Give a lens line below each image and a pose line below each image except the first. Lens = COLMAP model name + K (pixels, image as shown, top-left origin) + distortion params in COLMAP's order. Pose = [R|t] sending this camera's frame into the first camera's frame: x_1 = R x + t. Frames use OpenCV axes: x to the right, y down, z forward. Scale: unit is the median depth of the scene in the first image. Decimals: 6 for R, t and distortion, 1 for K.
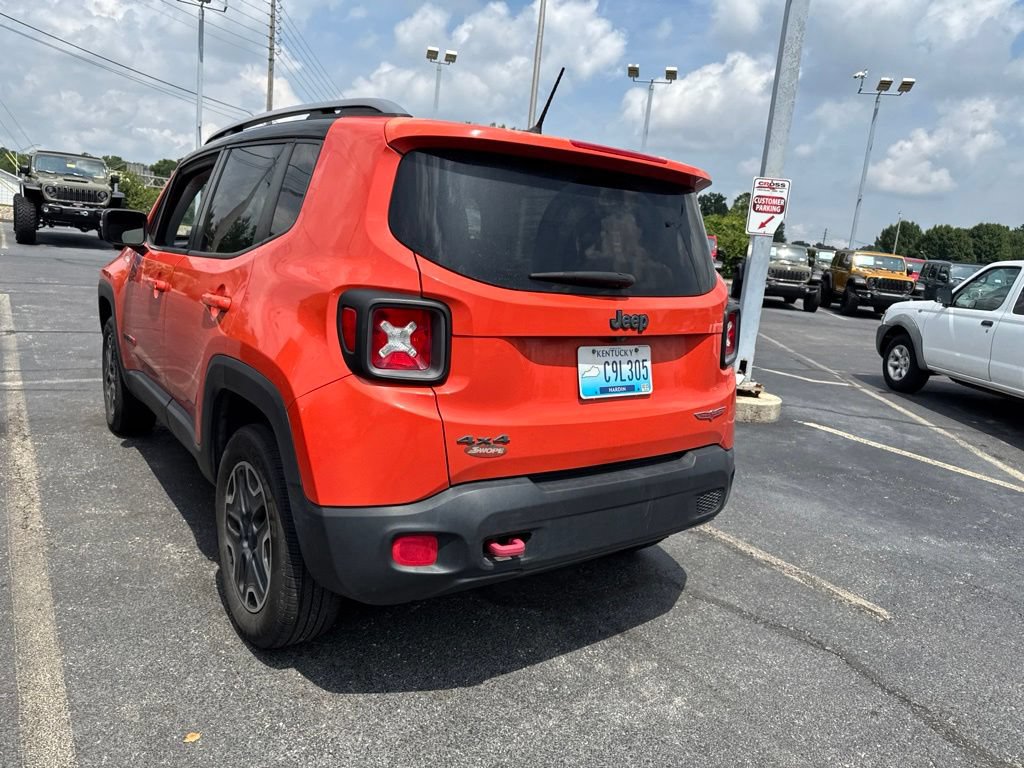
lens RADIAL K [[746.1, 0, 512.0], [0, 746.1, 384.0], [0, 0, 1]] dist [0.023162, -0.026502]
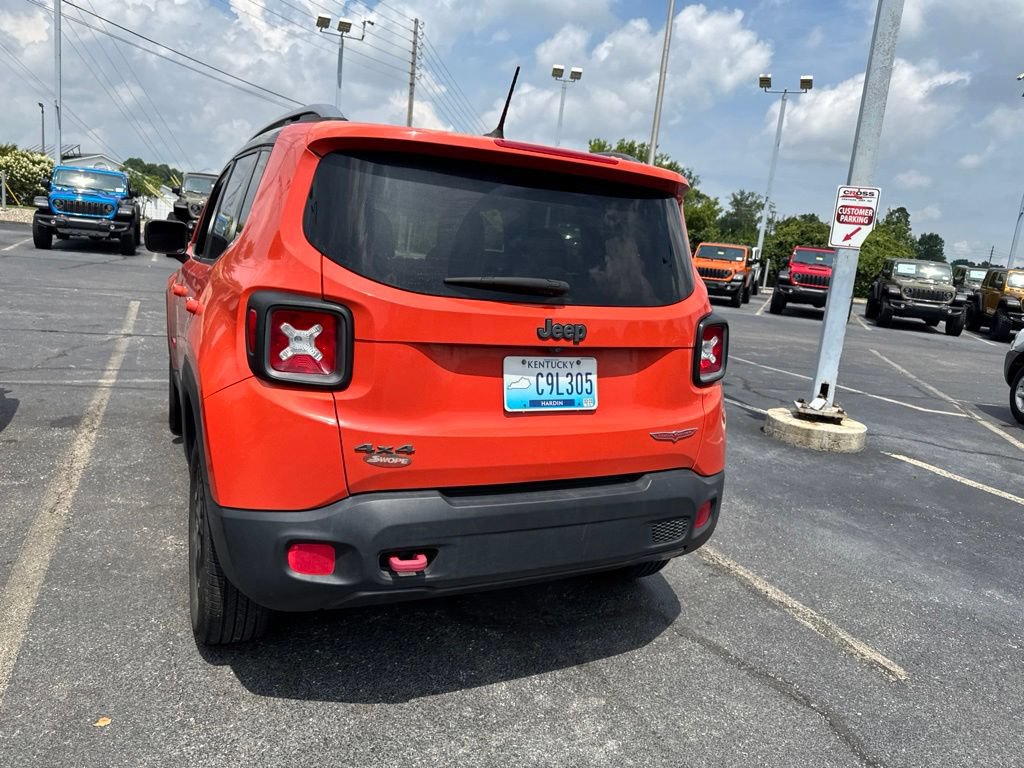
lens RADIAL K [[748.5, 0, 507.9], [0, 748.5, 385.2], [0, 0, 1]] dist [0.010030, -0.010381]
pose [[0.983393, 0.035042, -0.178073, 0.203292], [-0.038678, 0.999107, -0.016986, 0.002276], [0.177319, 0.023591, 0.983871, 0.049734]]
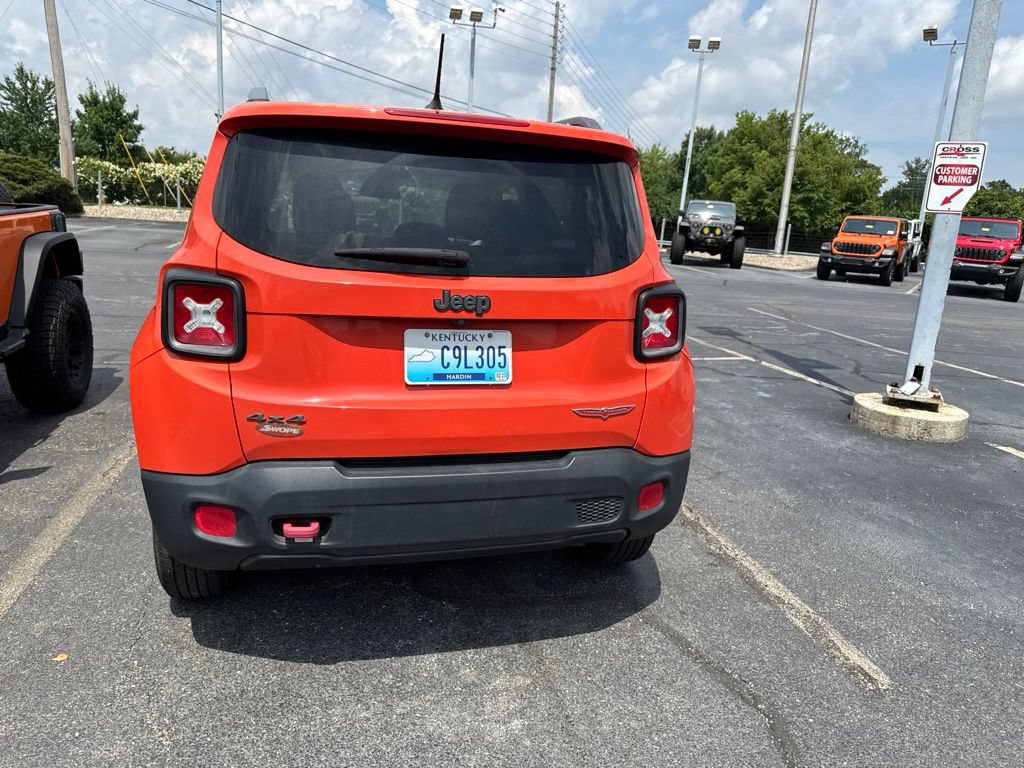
lens RADIAL K [[738.7, 0, 500.5], [0, 738.7, 400.3], [0, 0, 1]] dist [0.028539, -0.033691]
pose [[0.925404, 0.053347, -0.375210, 0.428943], [-0.045126, 0.998510, 0.030671, 0.004762], [0.376287, -0.011451, 0.926432, 0.135716]]
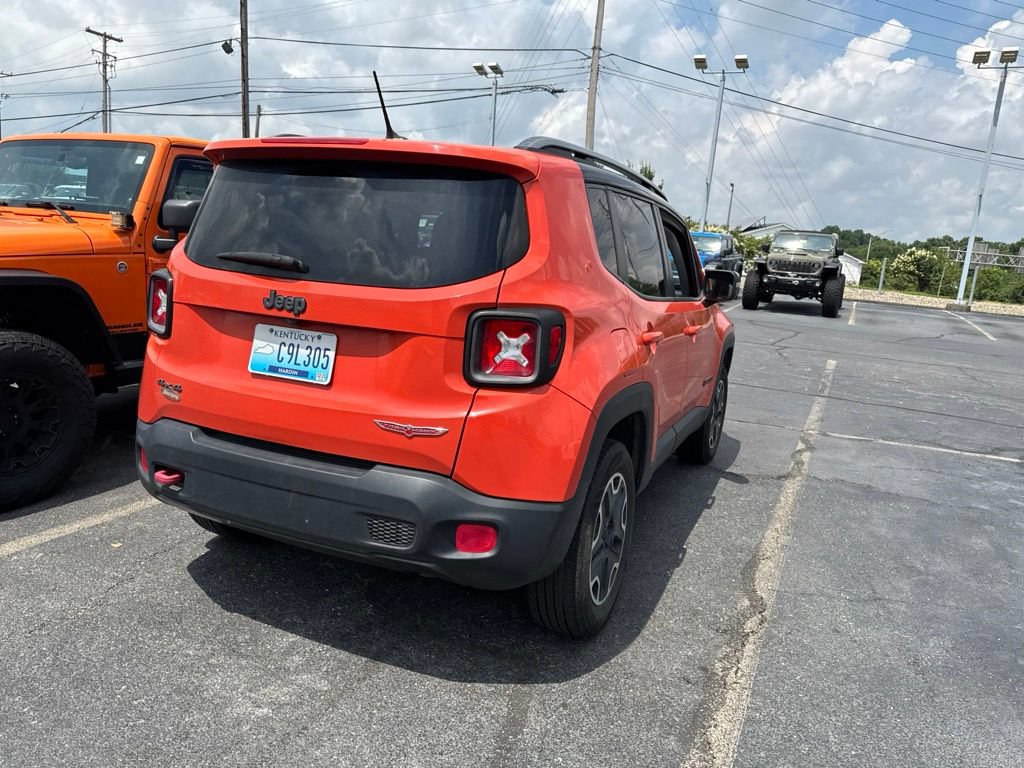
lens RADIAL K [[729.4, 0, 496.7], [0, 729.4, 387.0], [0, 0, 1]] dist [0.013390, -0.015182]
pose [[0.486641, 0.113078, -0.866253, 0.911687], [-0.198569, 0.979950, 0.016368, -0.035638], [0.850736, 0.164045, 0.499338, 0.602044]]
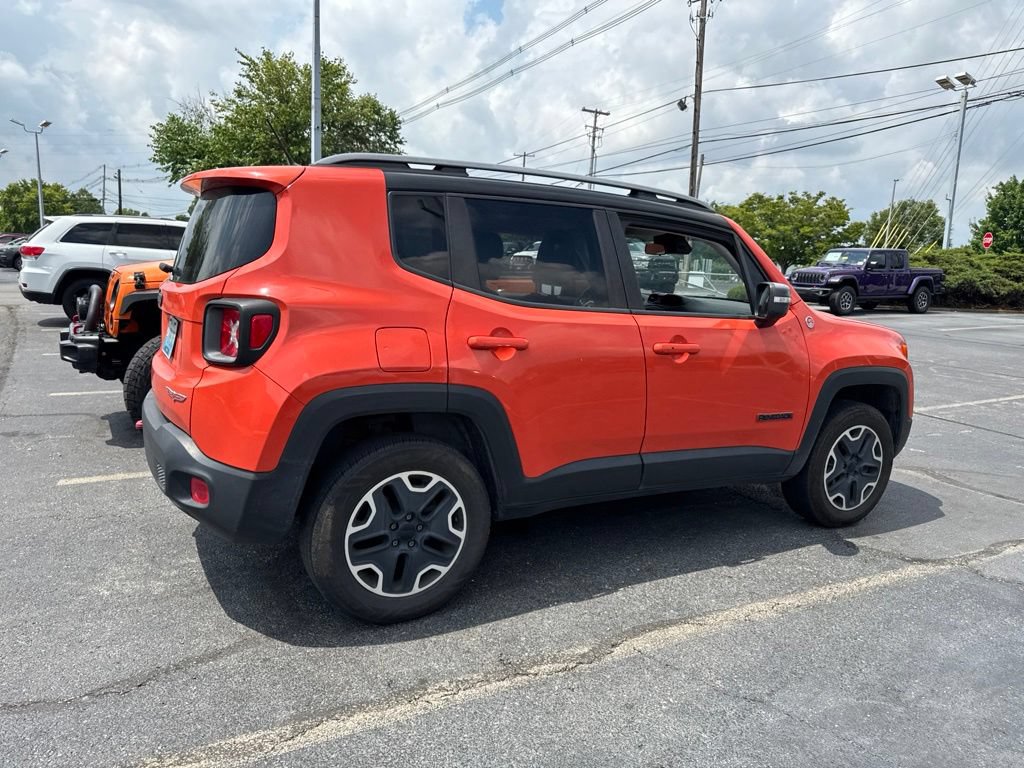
lens RADIAL K [[712.9, 0, 491.6], [0, 712.9, 386.6], [0, 0, 1]] dist [0.019557, -0.027171]
pose [[-0.126225, 0.078273, -0.988909, 1.085408], [-0.249394, 0.962360, 0.108005, -0.172794], [0.960141, 0.260261, -0.101953, 1.376218]]
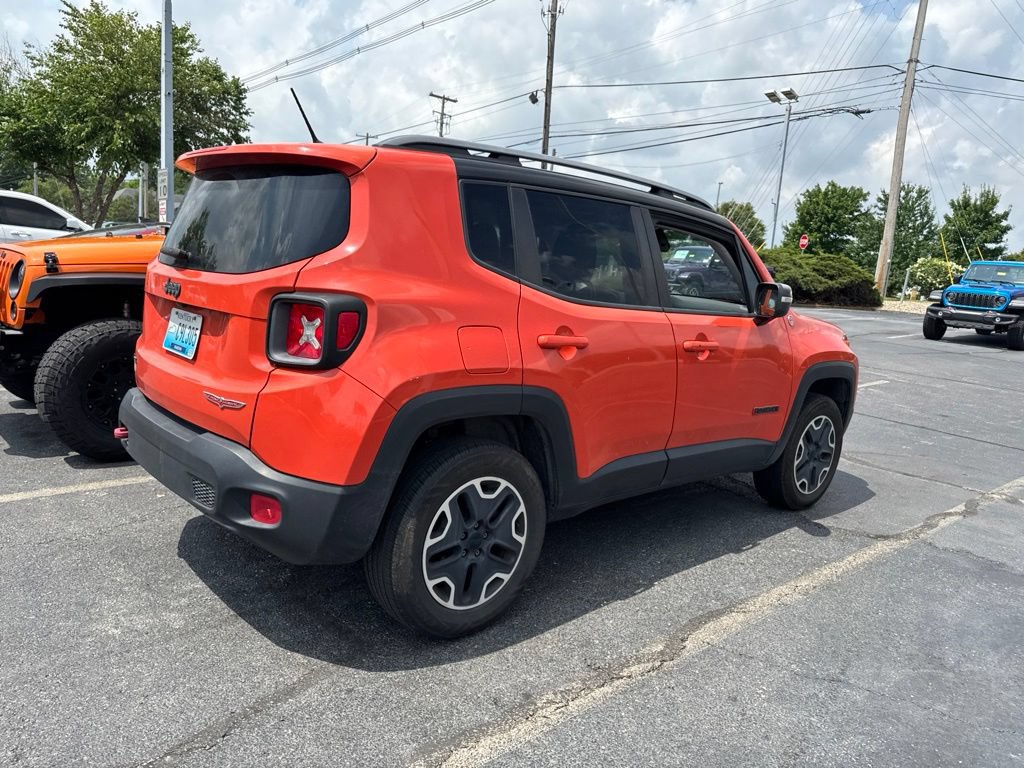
lens RADIAL K [[720.6, 0, 494.7], [0, 720.6, 391.6], [0, 0, 1]] dist [0.006652, -0.007872]
pose [[0.096319, 0.100452, -0.990269, 1.060903], [-0.258769, 0.963212, 0.072538, -0.110746], [0.961125, 0.249264, 0.118770, 1.093619]]
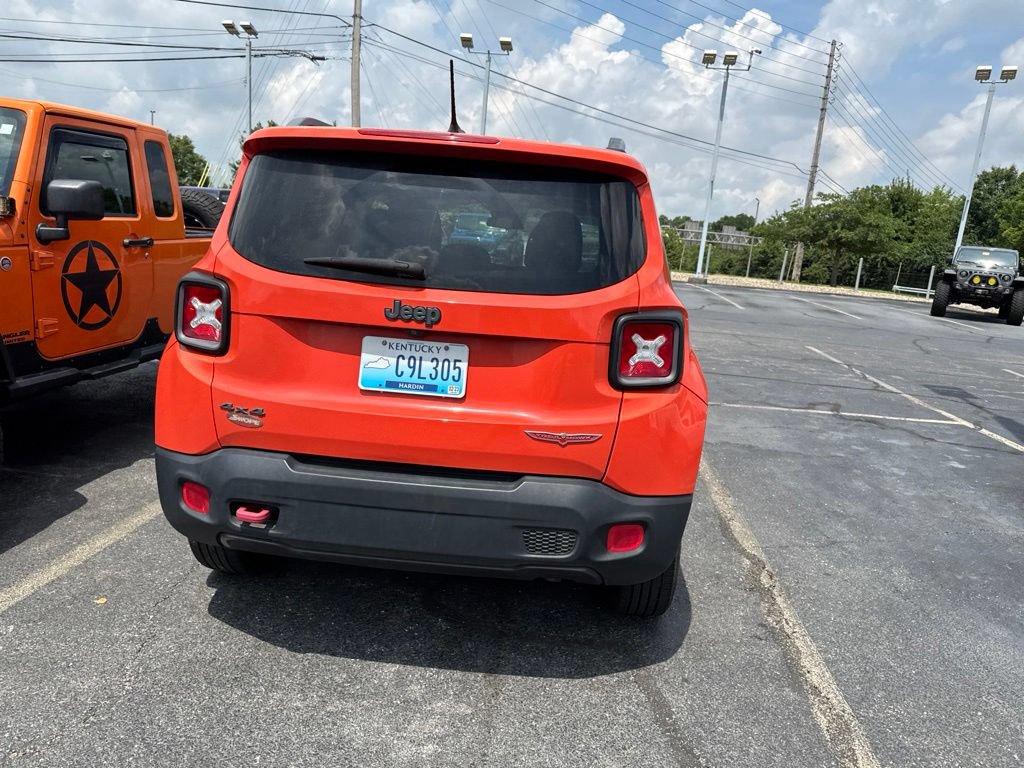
lens RADIAL K [[737.7, 0, 499.2], [0, 737.7, 389.8], [0, 0, 1]] dist [0.007749, -0.009844]
pose [[0.747230, 0.099724, -0.657041, 0.668524], [-0.137226, 0.990523, -0.005723, 0.001398], [0.650244, 0.094439, 0.753833, 0.299851]]
